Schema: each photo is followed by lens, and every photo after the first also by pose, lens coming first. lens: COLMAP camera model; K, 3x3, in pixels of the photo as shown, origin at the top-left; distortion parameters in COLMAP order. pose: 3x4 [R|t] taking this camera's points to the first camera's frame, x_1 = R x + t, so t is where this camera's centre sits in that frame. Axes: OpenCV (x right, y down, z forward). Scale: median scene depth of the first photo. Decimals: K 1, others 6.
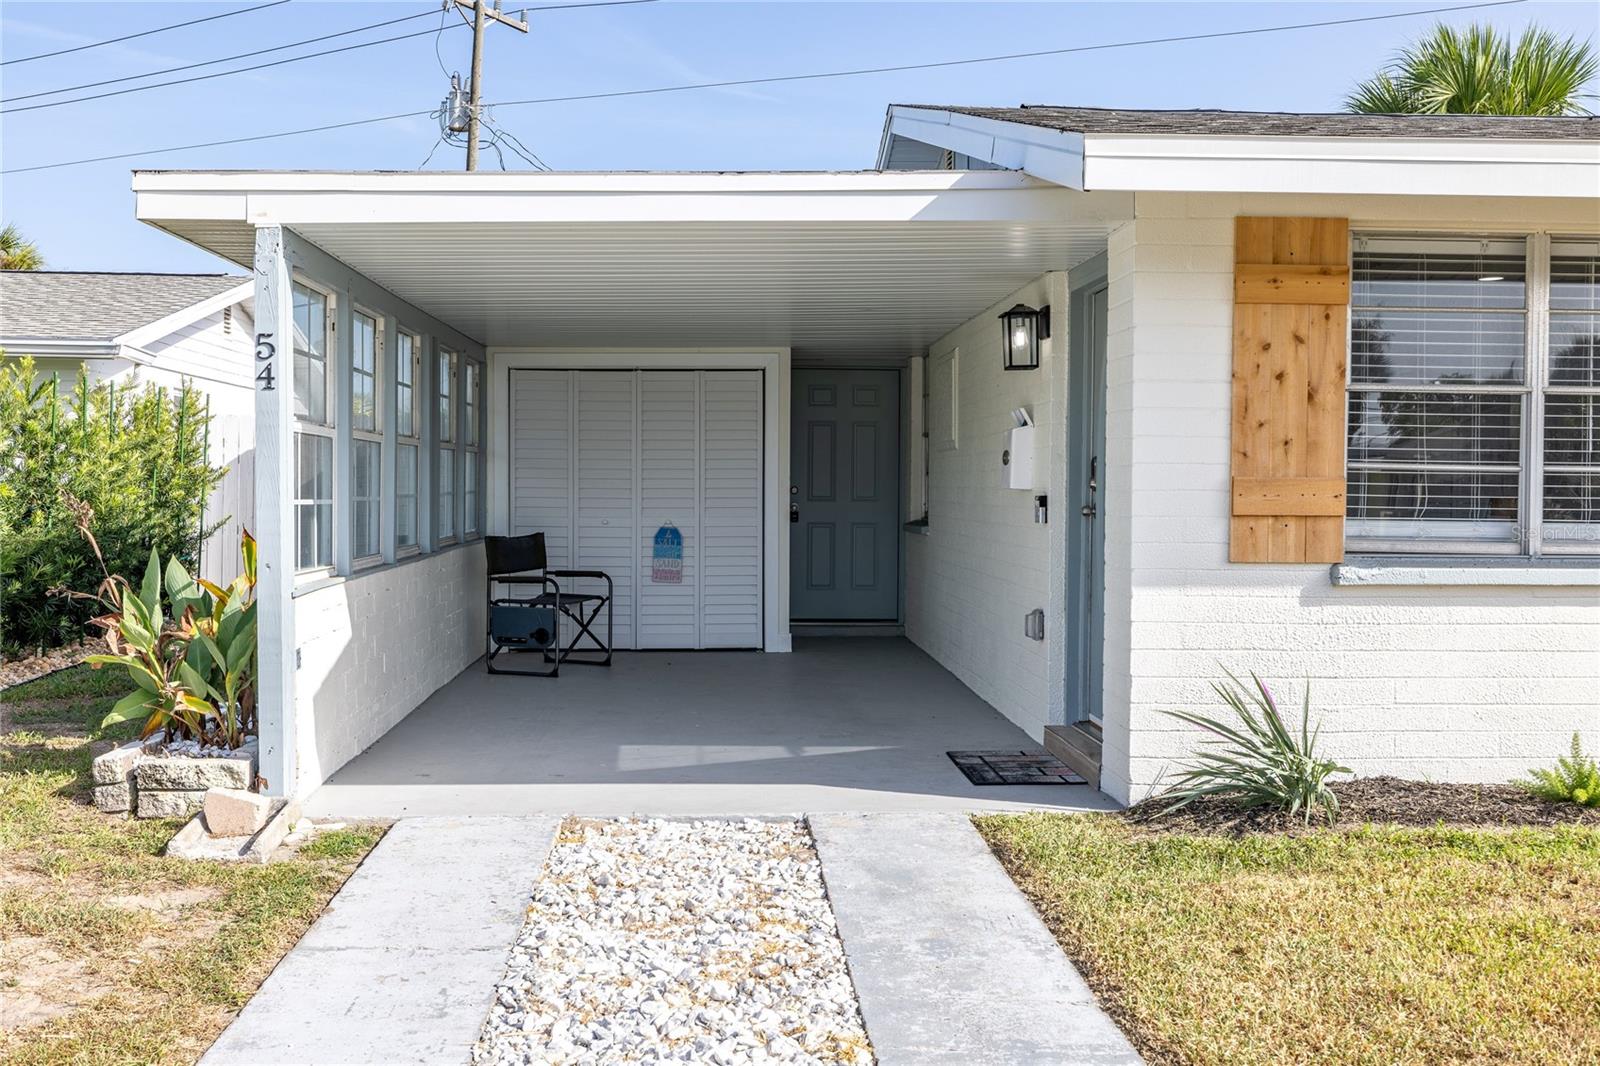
lens RADIAL K [[1626.0, 0, 798.4], [0, 1626.0, 530.3], [0, 0, 1]] dist [0.004439, 0.000000]
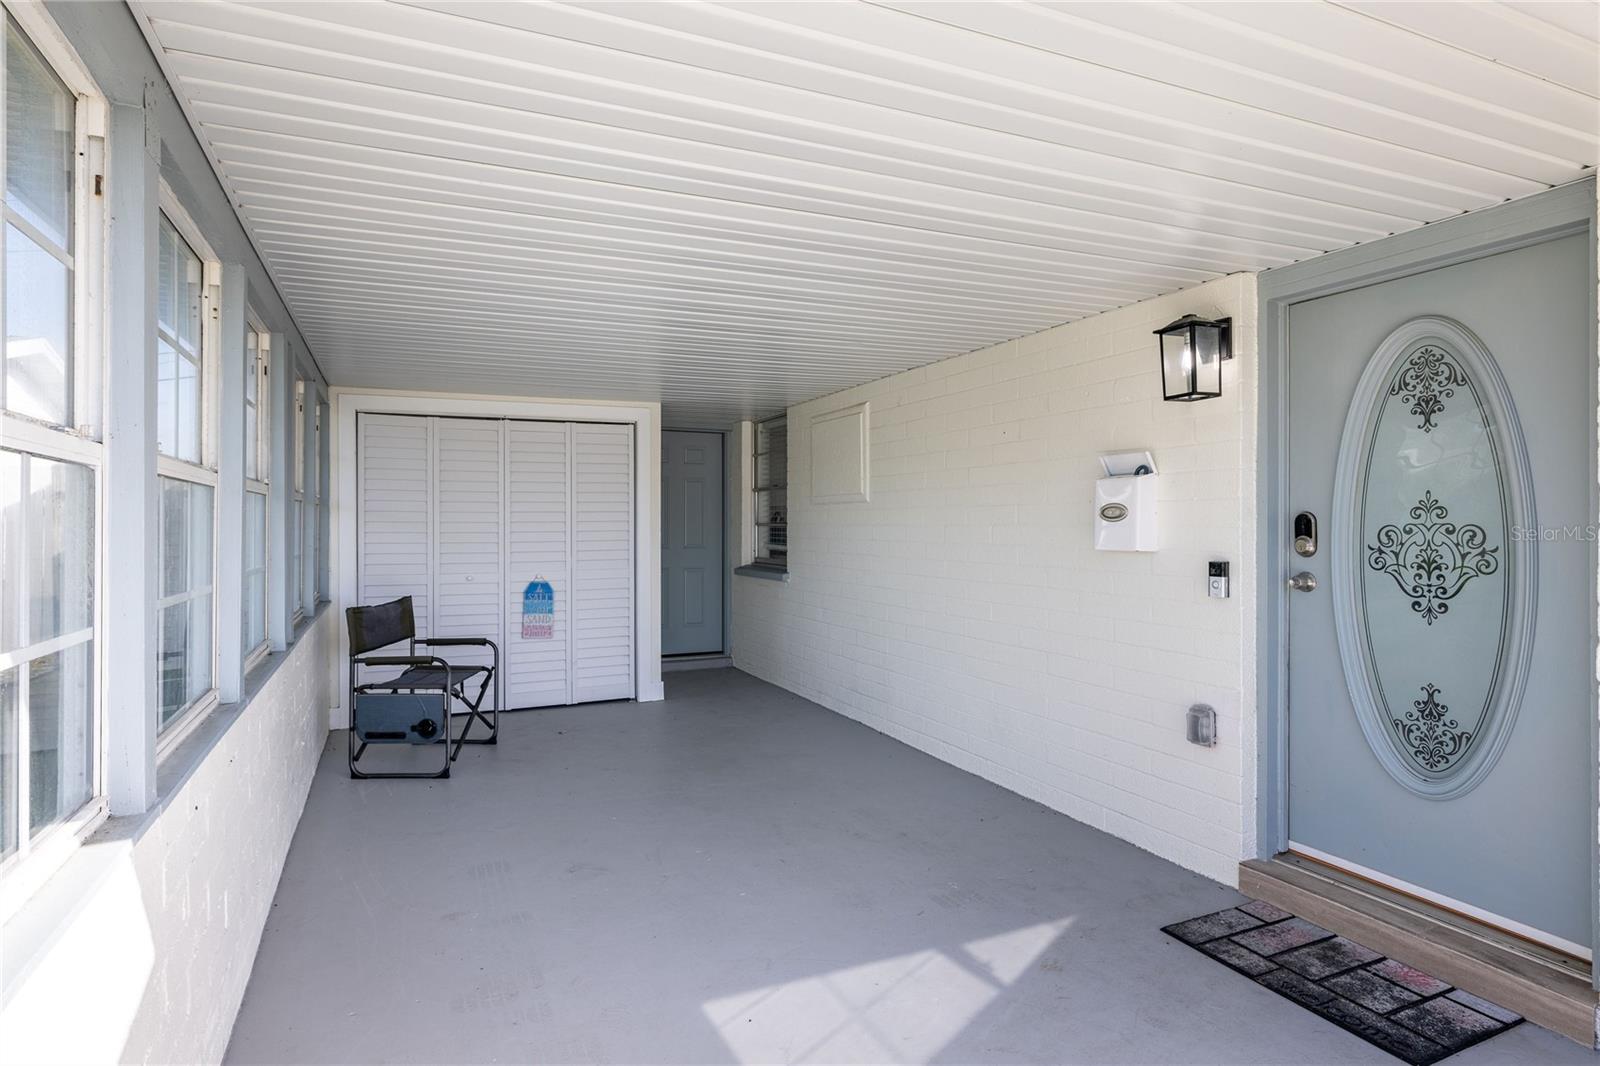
lens RADIAL K [[868.7, 0, 798.9], [0, 868.7, 526.7], [0, 0, 1]] dist [0.005806, 0.000030]
pose [[0.929322, -0.006980, 0.369205, -0.135624], [0.015633, 0.999669, -0.020451, -0.023214], [-0.368940, 0.024777, 0.929123, 0.488183]]
